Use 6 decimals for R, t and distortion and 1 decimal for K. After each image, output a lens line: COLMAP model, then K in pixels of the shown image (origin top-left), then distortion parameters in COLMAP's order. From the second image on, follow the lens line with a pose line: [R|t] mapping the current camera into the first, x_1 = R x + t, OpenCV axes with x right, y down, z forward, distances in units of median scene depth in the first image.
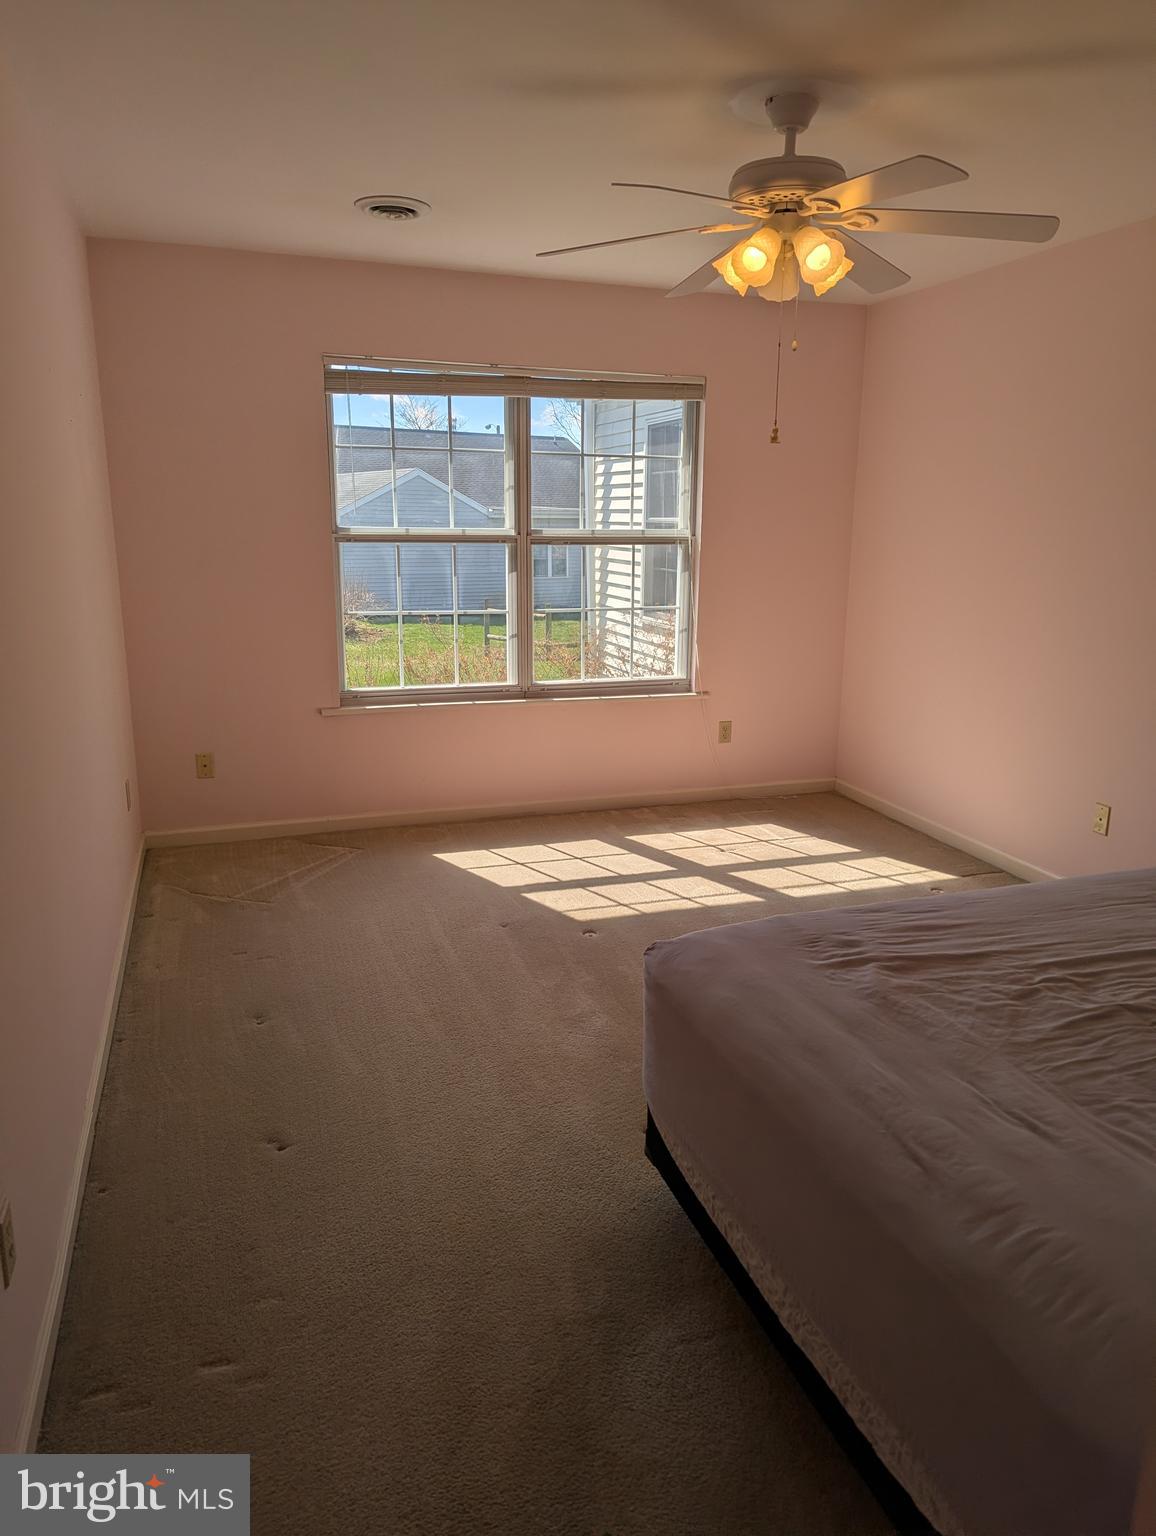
lens RADIAL K [[1083.9, 0, 572.6], [0, 1083.9, 763.7], [0, 0, 1]] dist [0.077042, -0.057783]
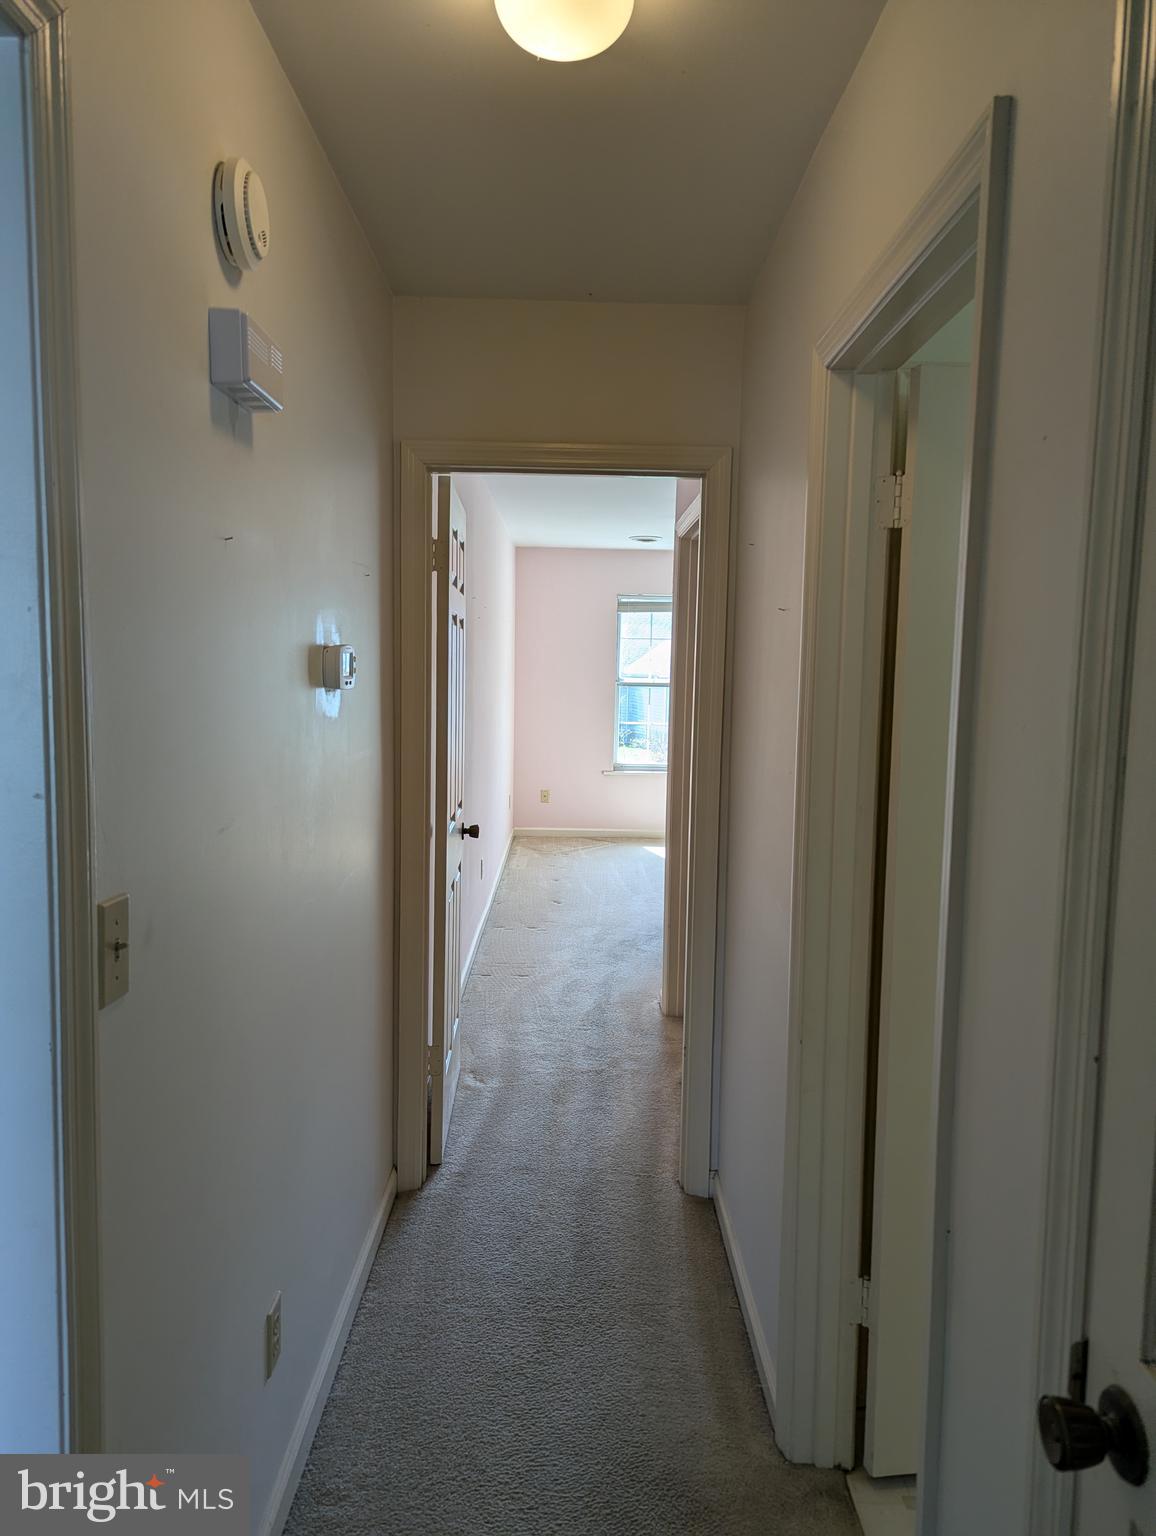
lens RADIAL K [[1083.9, 0, 572.6], [0, 1083.9, 763.7], [0, 0, 1]] dist [0.077042, -0.057783]
pose [[0.950299, 0.041172, -0.308604, 0.316497], [-0.080967, 0.989793, -0.117275, 0.170954], [0.300626, 0.136433, 0.943933, -0.849404]]
